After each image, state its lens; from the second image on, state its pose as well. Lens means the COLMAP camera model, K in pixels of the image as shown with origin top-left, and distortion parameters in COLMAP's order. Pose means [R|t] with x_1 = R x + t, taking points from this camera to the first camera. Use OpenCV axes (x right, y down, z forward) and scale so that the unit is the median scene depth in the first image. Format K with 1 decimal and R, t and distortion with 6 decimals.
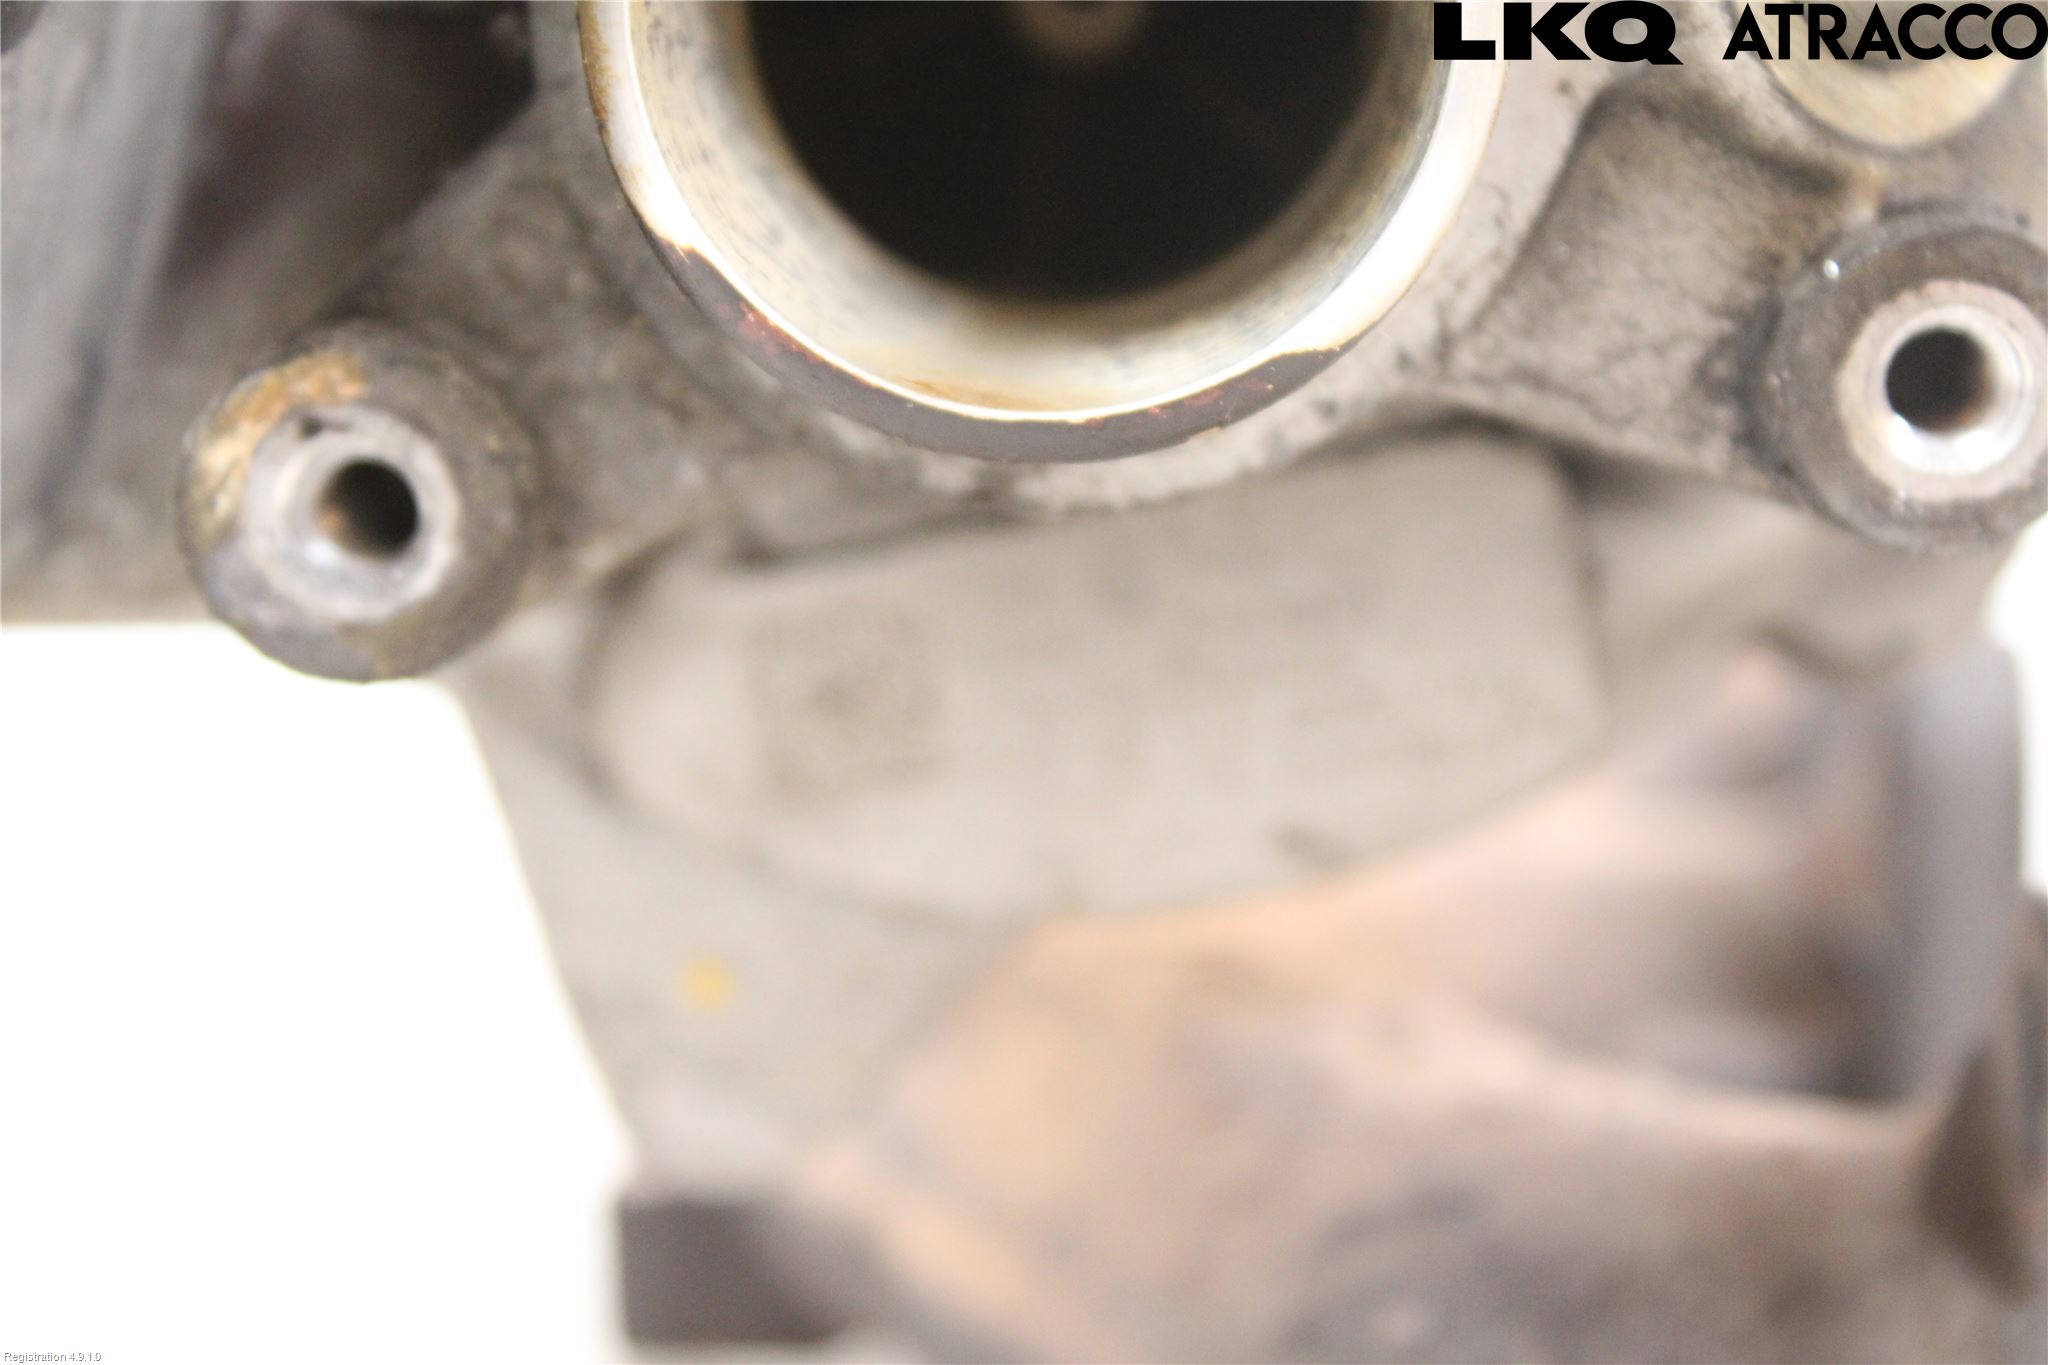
lens RADIAL K [[4833.9, 0, 1027.3], [0, 4833.9, 682.4], [0, 0, 1]] dist [-0.080126, 0.000000]
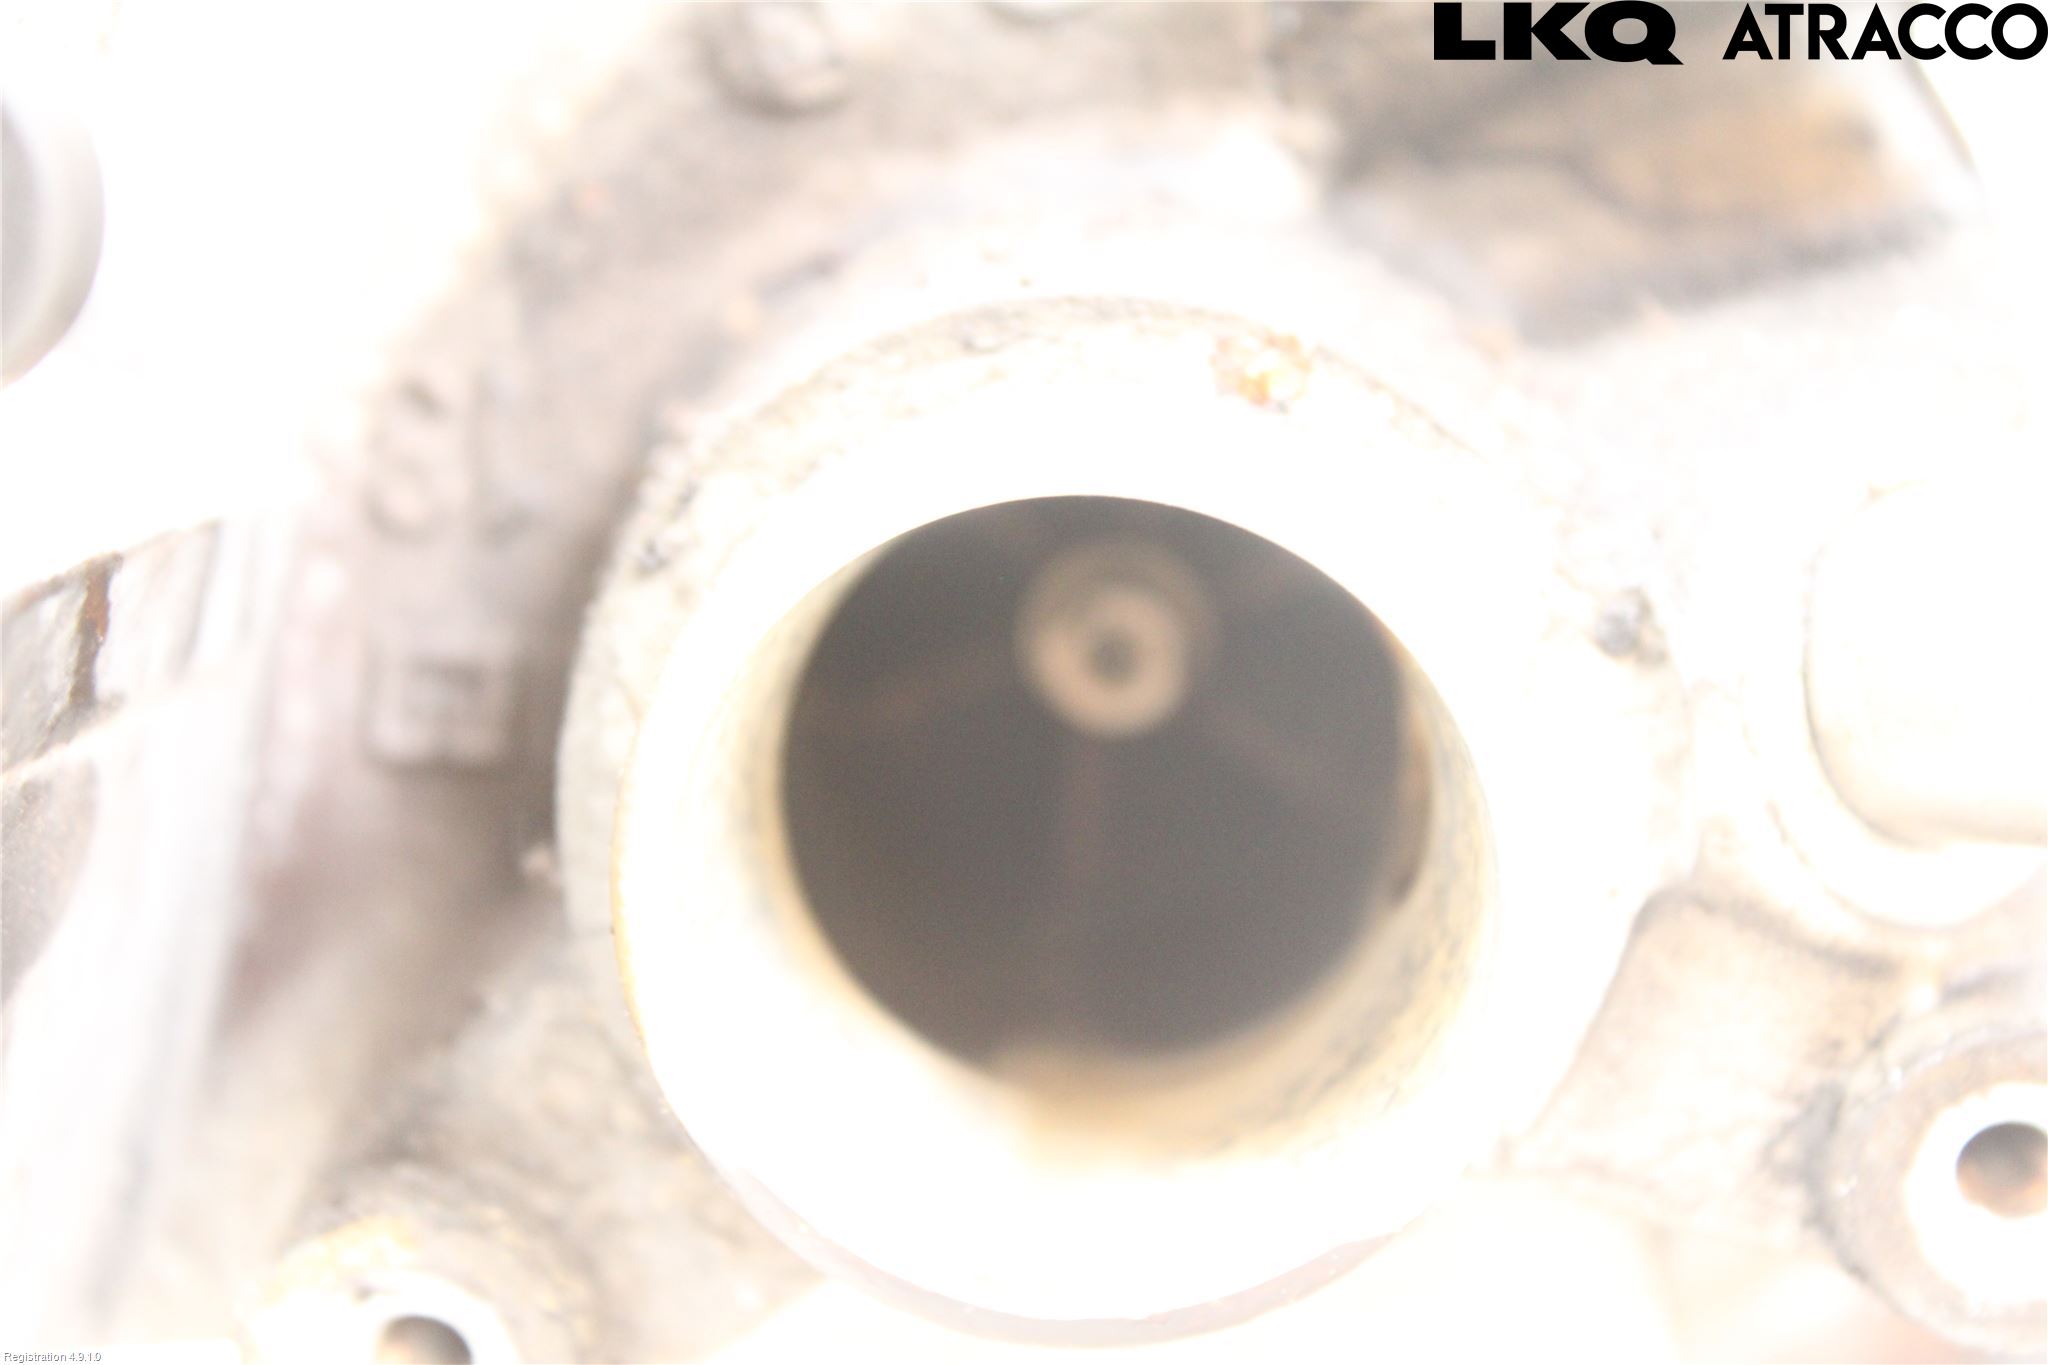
lens RADIAL K [[4833.9, 0, 1020.8], [0, 4833.9, 682.8], [0, 0, 1]] dist [-0.080126, 0.000000]
pose [[0.998611, -0.051491, -0.011214, 0.003643], [0.051269, 0.998500, -0.019213, -0.151257], [0.012186, 0.018612, 0.999753, 0.011182]]
